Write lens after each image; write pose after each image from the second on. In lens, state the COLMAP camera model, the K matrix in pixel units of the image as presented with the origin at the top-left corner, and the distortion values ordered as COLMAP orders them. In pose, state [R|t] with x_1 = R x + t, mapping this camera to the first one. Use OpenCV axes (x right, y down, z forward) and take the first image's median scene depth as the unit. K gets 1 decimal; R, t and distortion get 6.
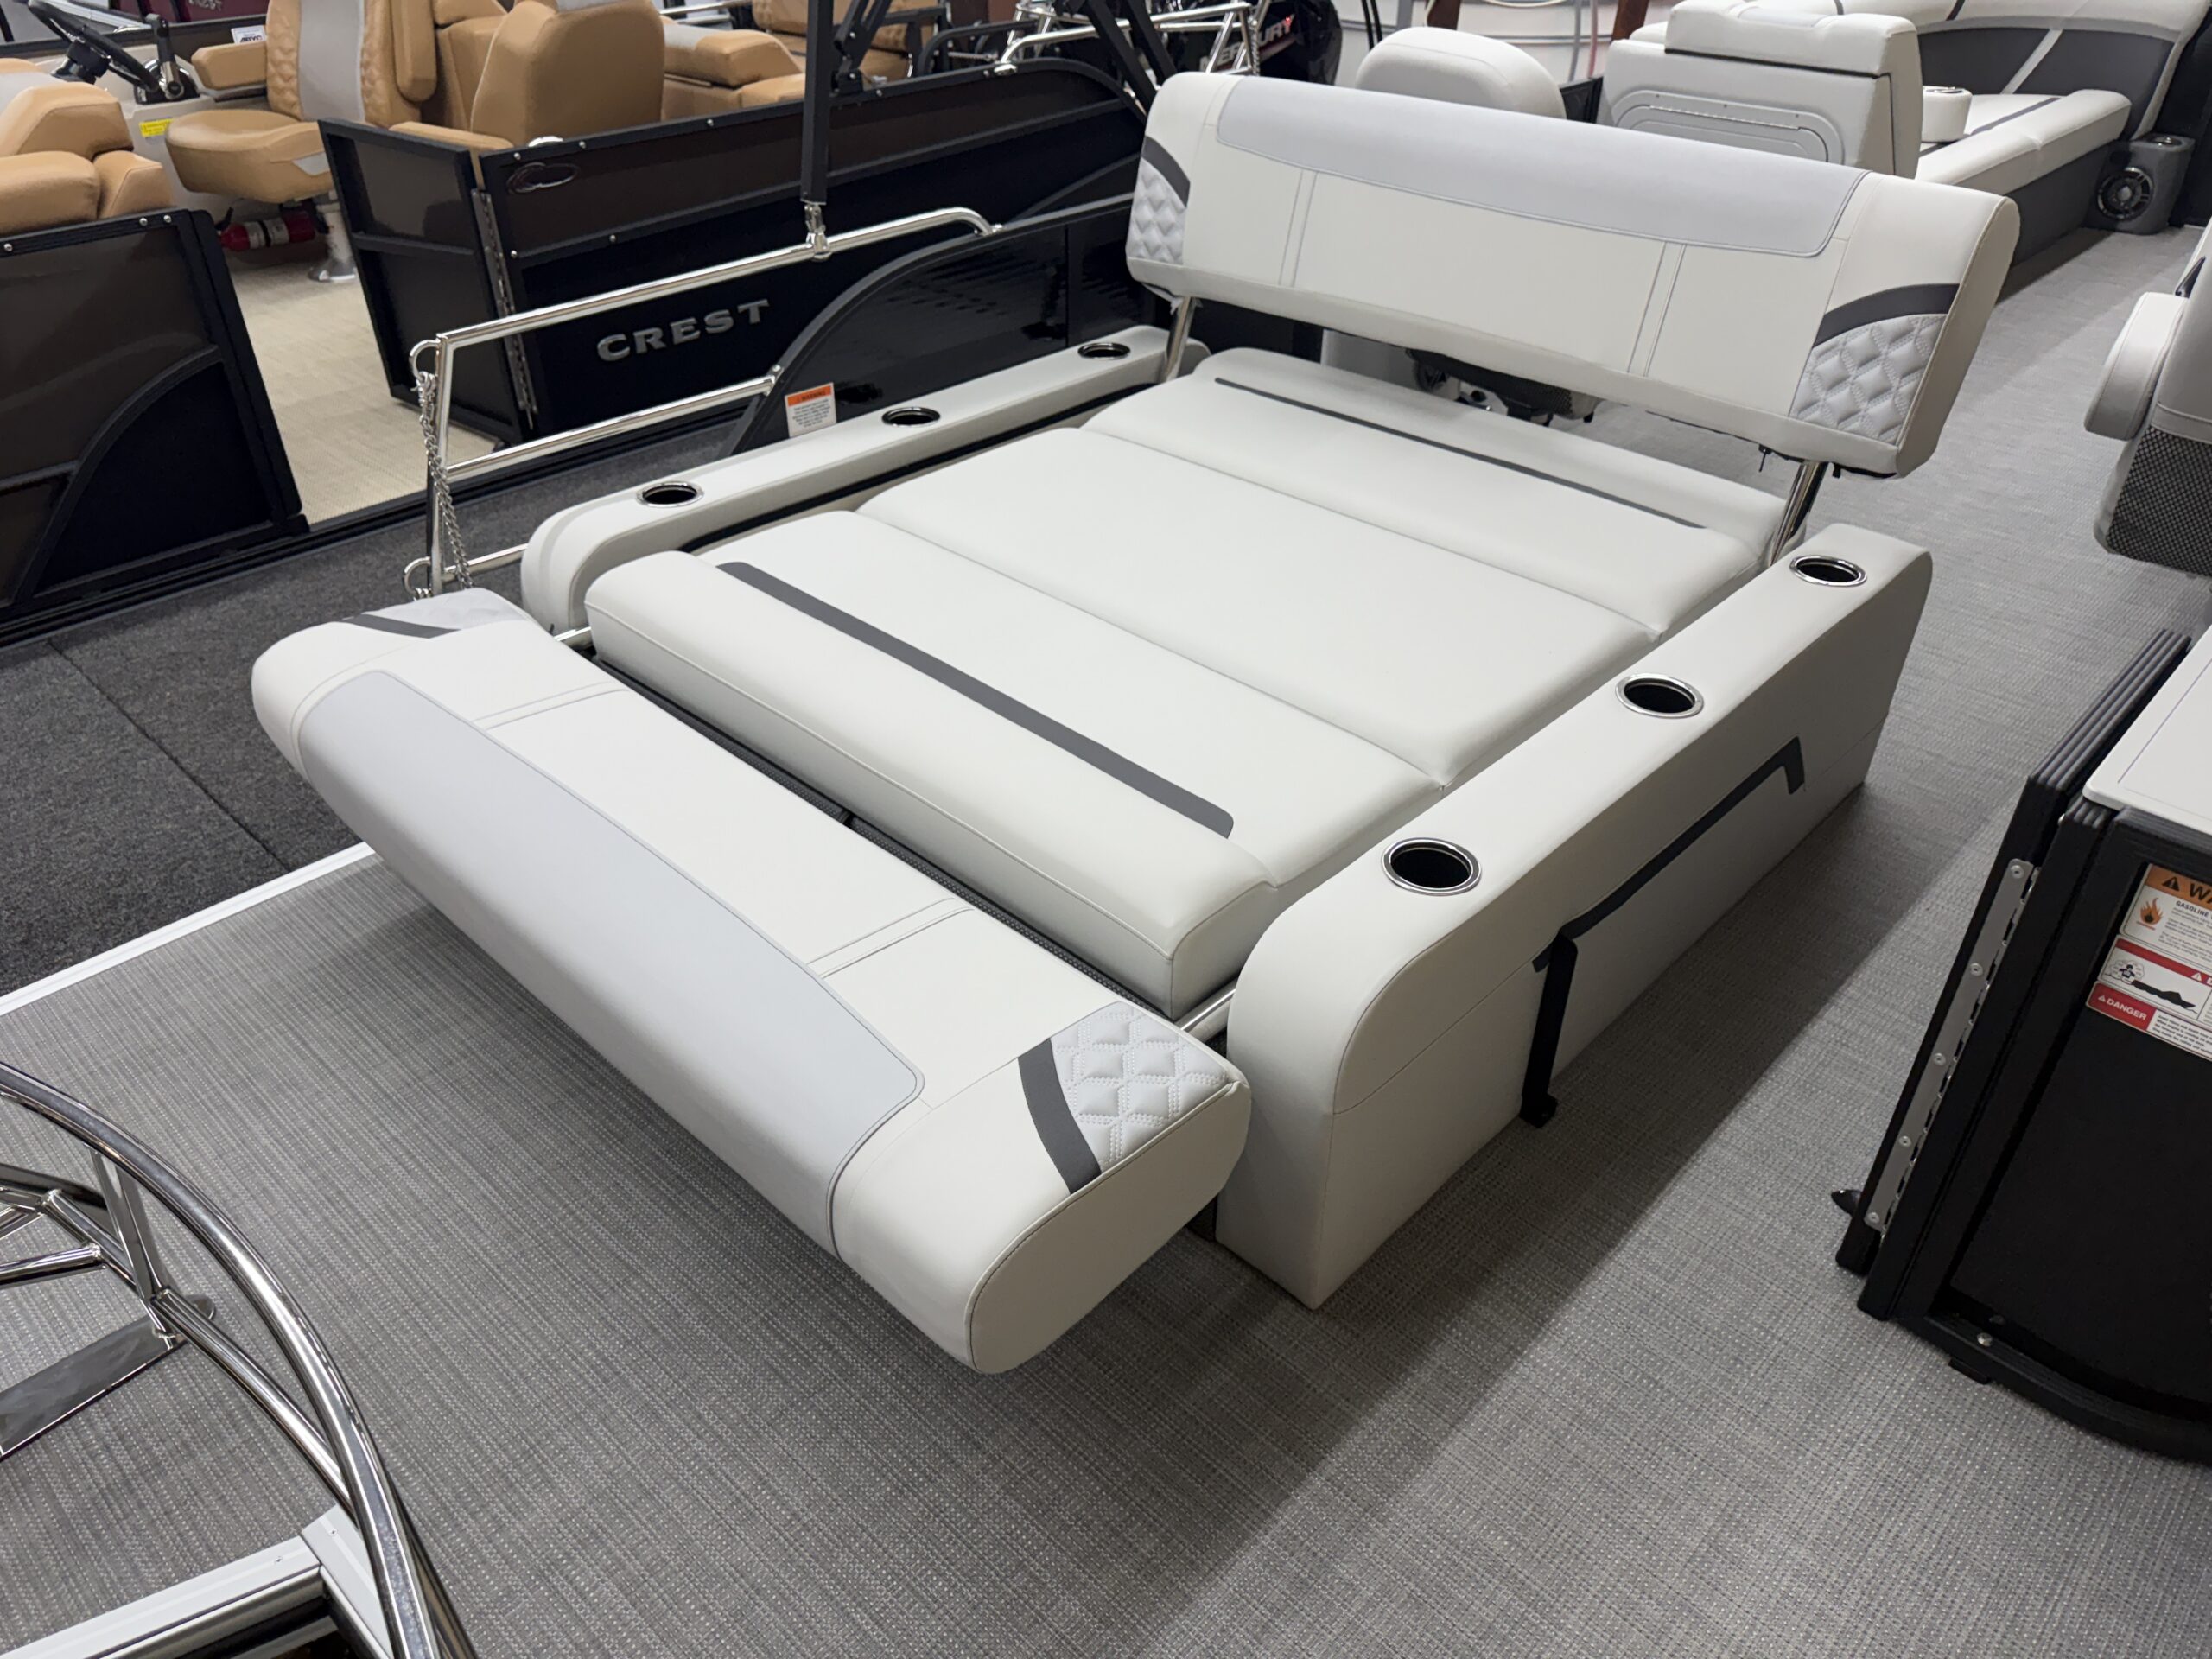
lens RADIAL K [[1563.1, 0, 1104.7], [0, 1563.1, 818.1], [0, 0, 1]] dist [0.051433, -0.072401]
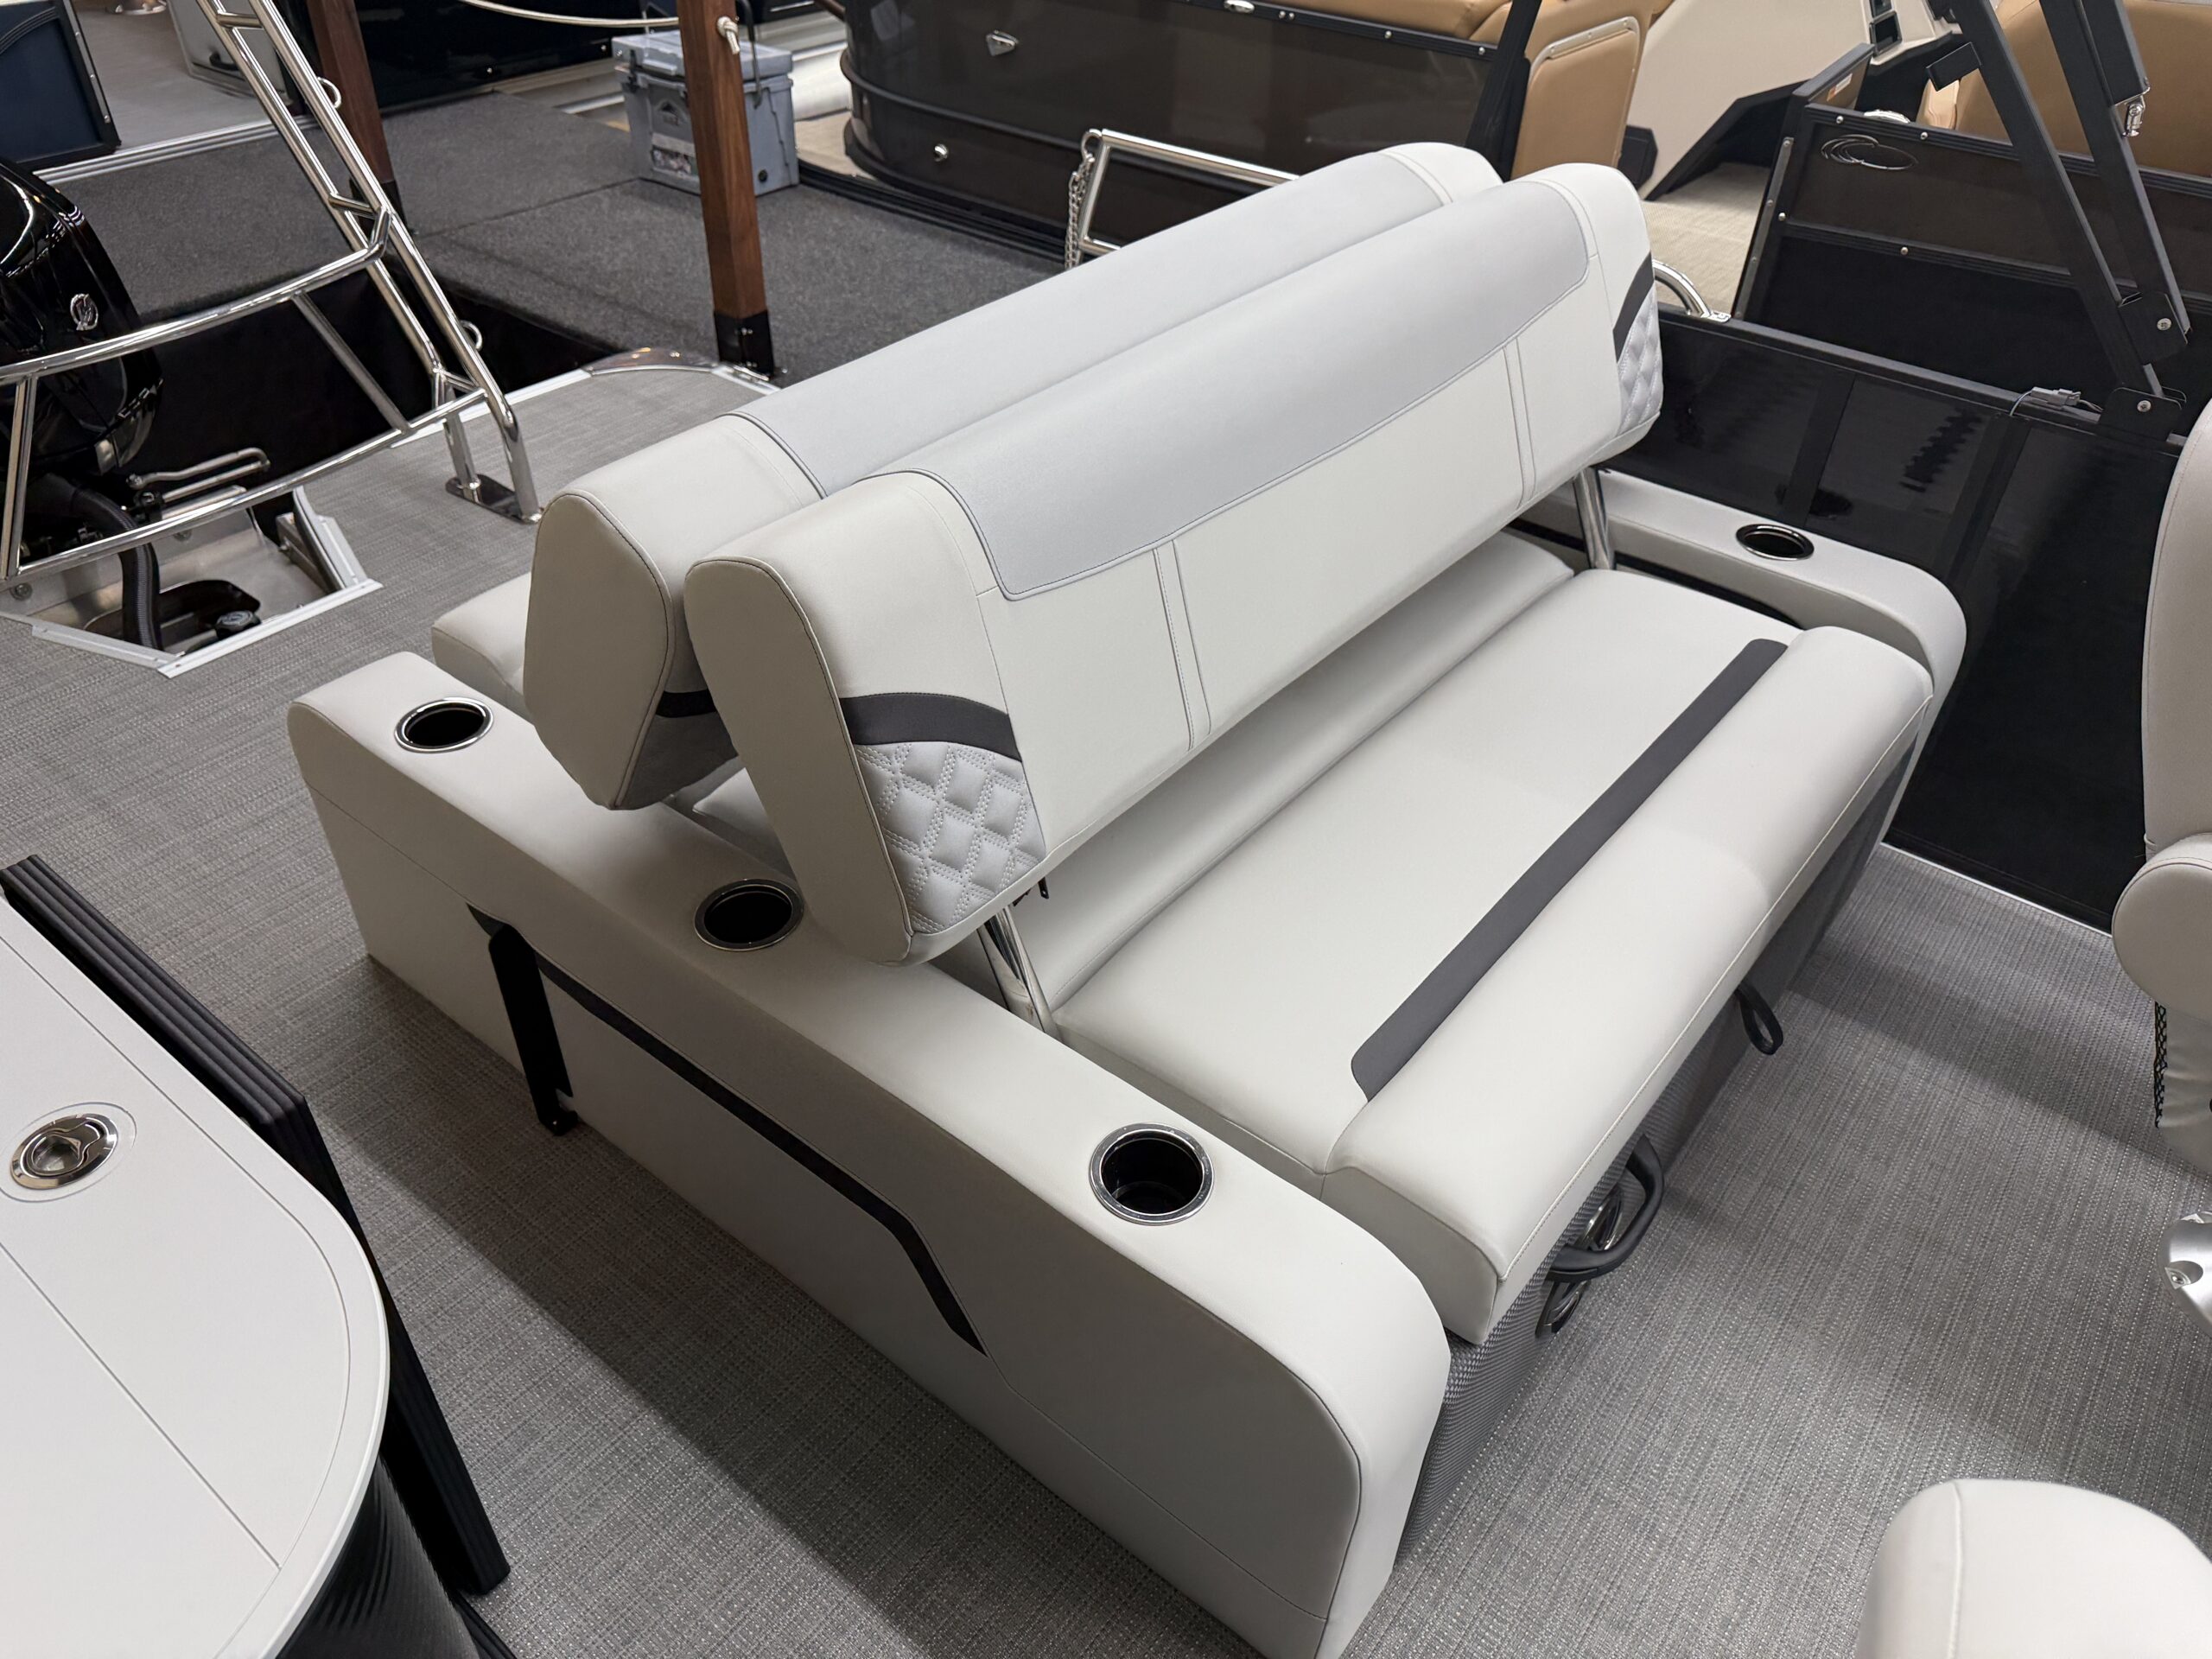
lens RADIAL K [[1563.1, 0, 1104.7], [0, 1563.1, 818.1], [0, 0, 1]] dist [0.051433, -0.072401]
pose [[0.090455, 0.616078, -0.782474, 0.674996], [-0.587119, 0.667627, 0.457782, -0.406339], [0.804431, 0.417997, 0.422102, 0.574069]]
